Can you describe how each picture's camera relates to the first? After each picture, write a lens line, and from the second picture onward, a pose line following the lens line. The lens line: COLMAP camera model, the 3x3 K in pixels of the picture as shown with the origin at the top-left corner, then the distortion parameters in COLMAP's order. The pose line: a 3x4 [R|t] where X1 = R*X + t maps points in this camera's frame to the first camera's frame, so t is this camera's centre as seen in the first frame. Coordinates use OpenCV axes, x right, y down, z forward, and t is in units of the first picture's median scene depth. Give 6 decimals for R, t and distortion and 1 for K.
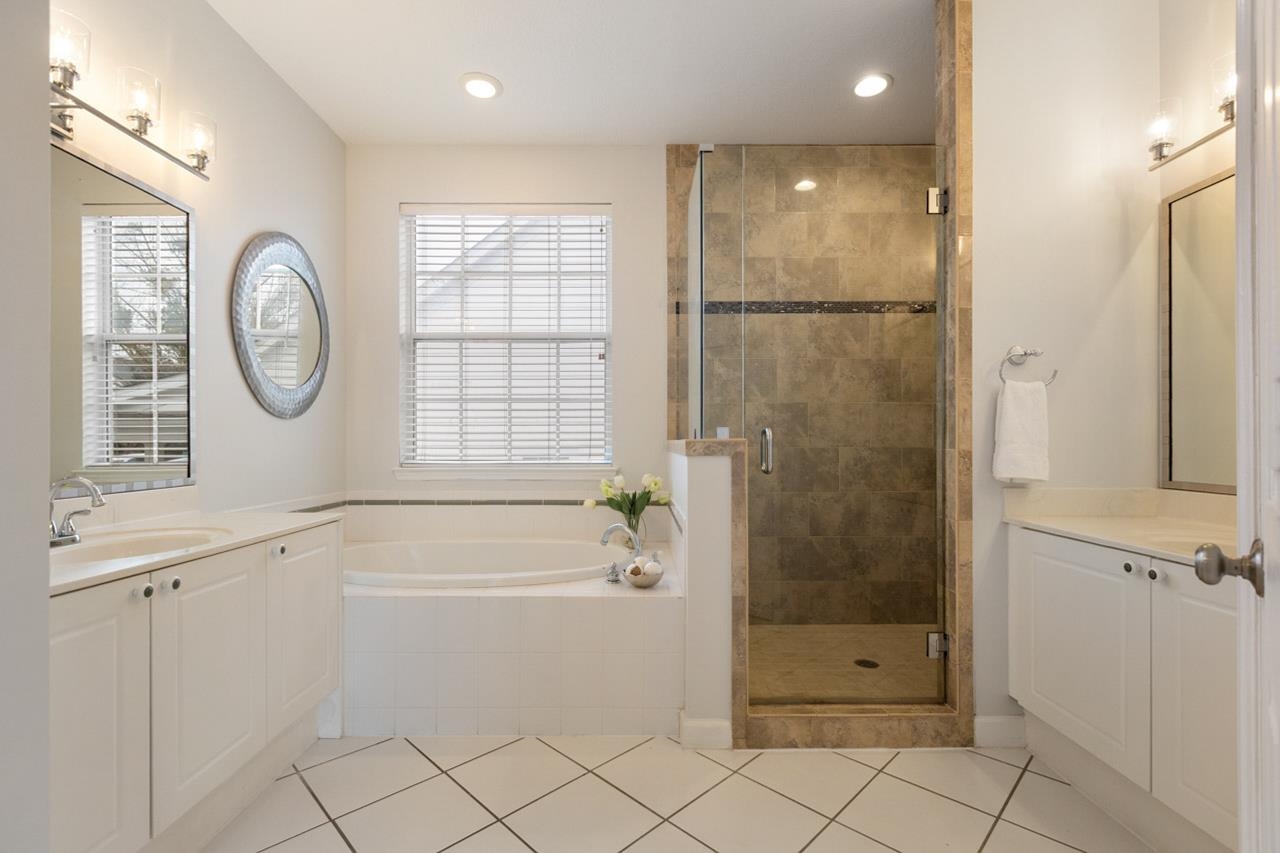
lens RADIAL K [[570.9, 0, 638.6], [0, 570.9, 442.4], [0, 0, 1]] dist [0.000567, -0.000401]
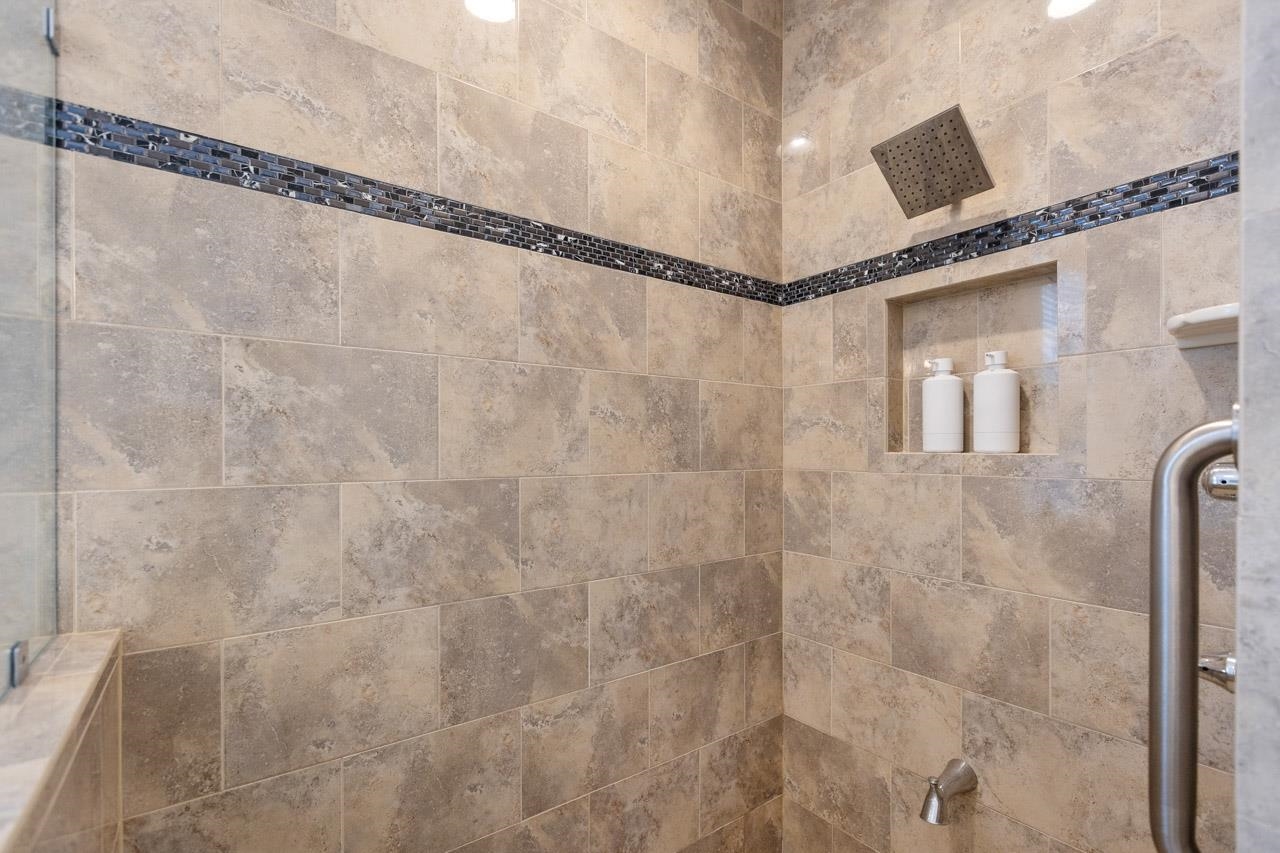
lens RADIAL K [[570.9, 0, 636.9], [0, 570.9, 450.2], [0, 0, 1]] dist [0.000567, -0.000401]
pose [[0.809219, 0.001940, 0.587504, 0.133145], [-0.001023, 0.999998, -0.001892, -0.087517], [-0.587506, 0.000930, 0.809219, 0.639435]]
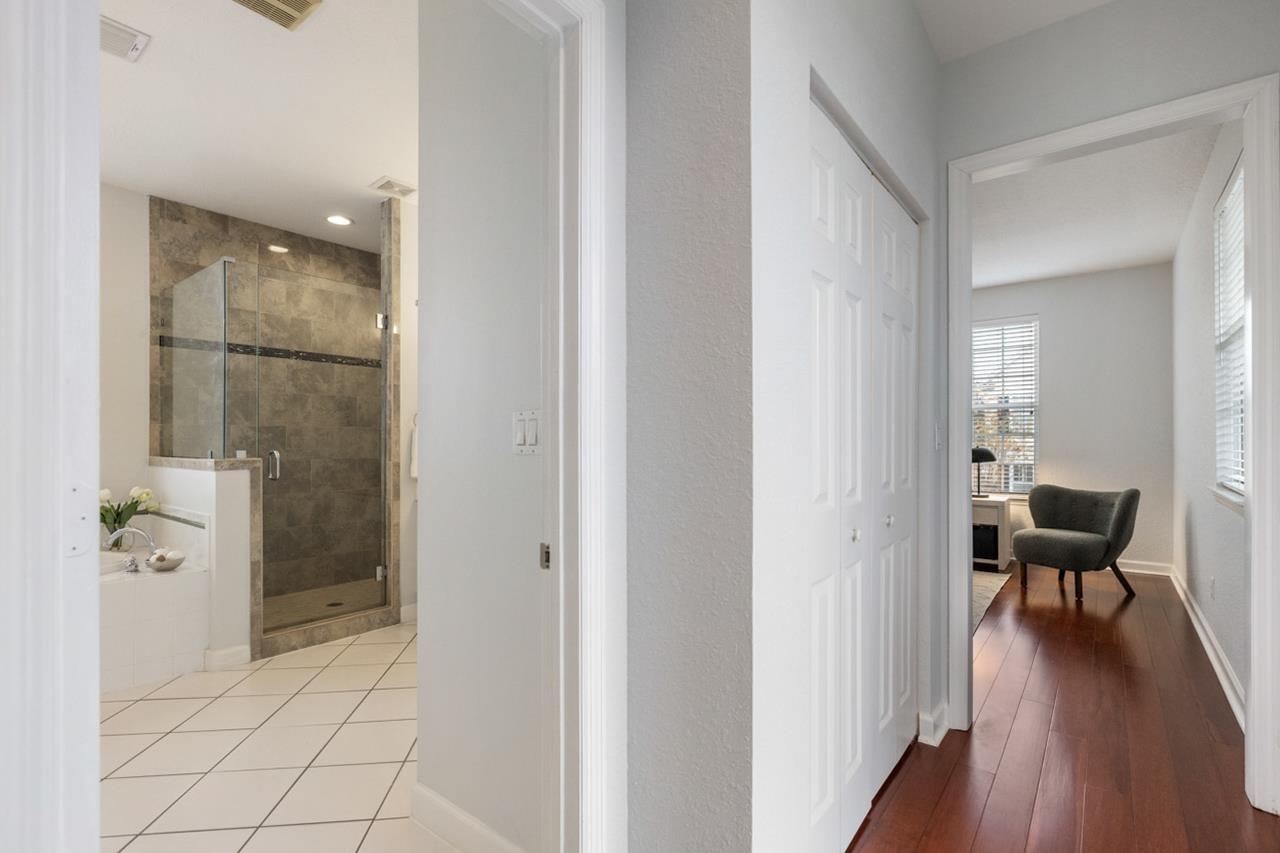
lens RADIAL K [[593.3, 0, 645.2], [0, 593.3, 440.2], [0, 0, 1]] dist [0.001827, 0.002173]
pose [[0.618852, 0.005082, 0.785491, -0.268678], [0.000501, 0.999976, -0.006864, -0.027312], [-0.785507, 0.004641, 0.618835, -0.503814]]
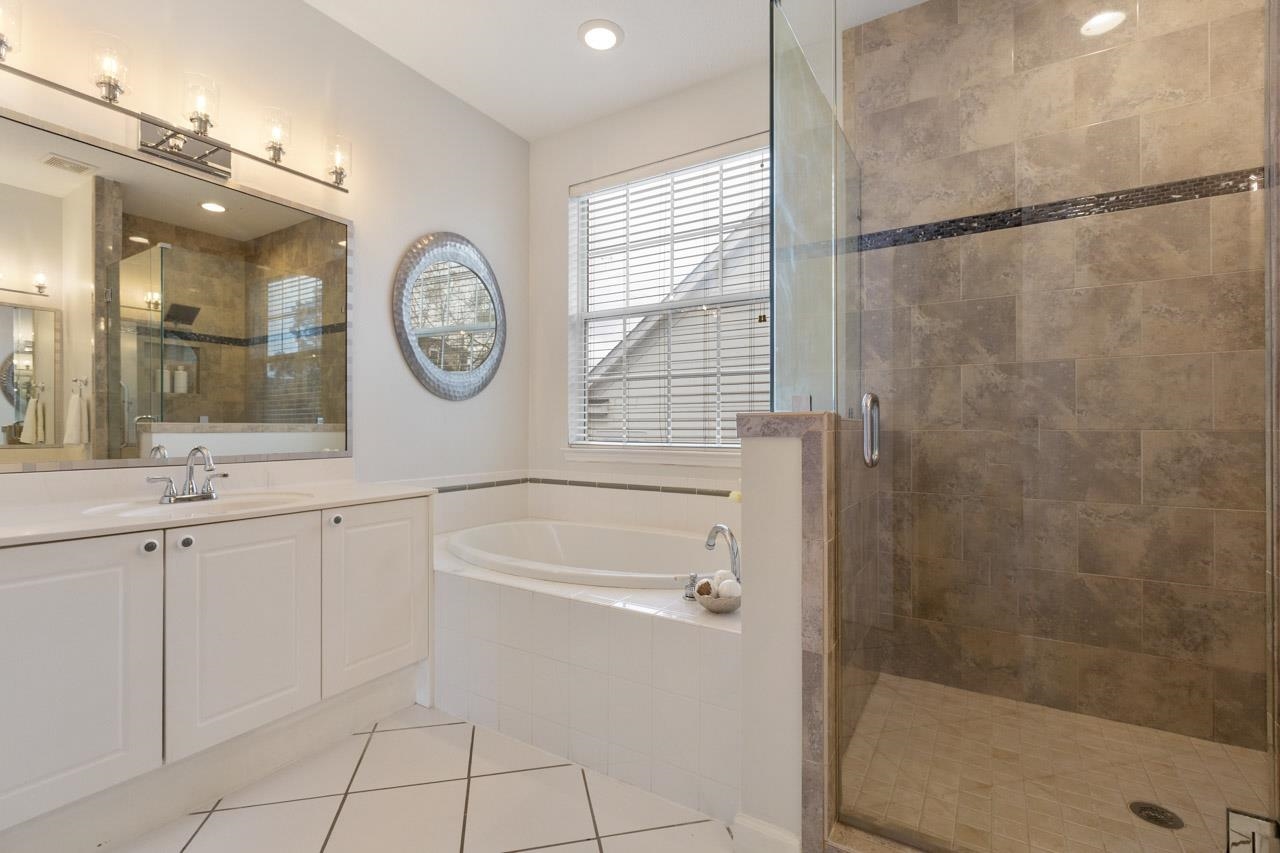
lens RADIAL K [[570.9, 0, 636.2], [0, 570.9, 425.3], [0, 0, 1]] dist [0.000567, -0.000401]
pose [[0.848997, 0.000704, -0.528397, 0.218591], [-0.003642, 0.999983, -0.004520, 0.007963], [0.528384, 0.005762, 0.848986, 0.210525]]
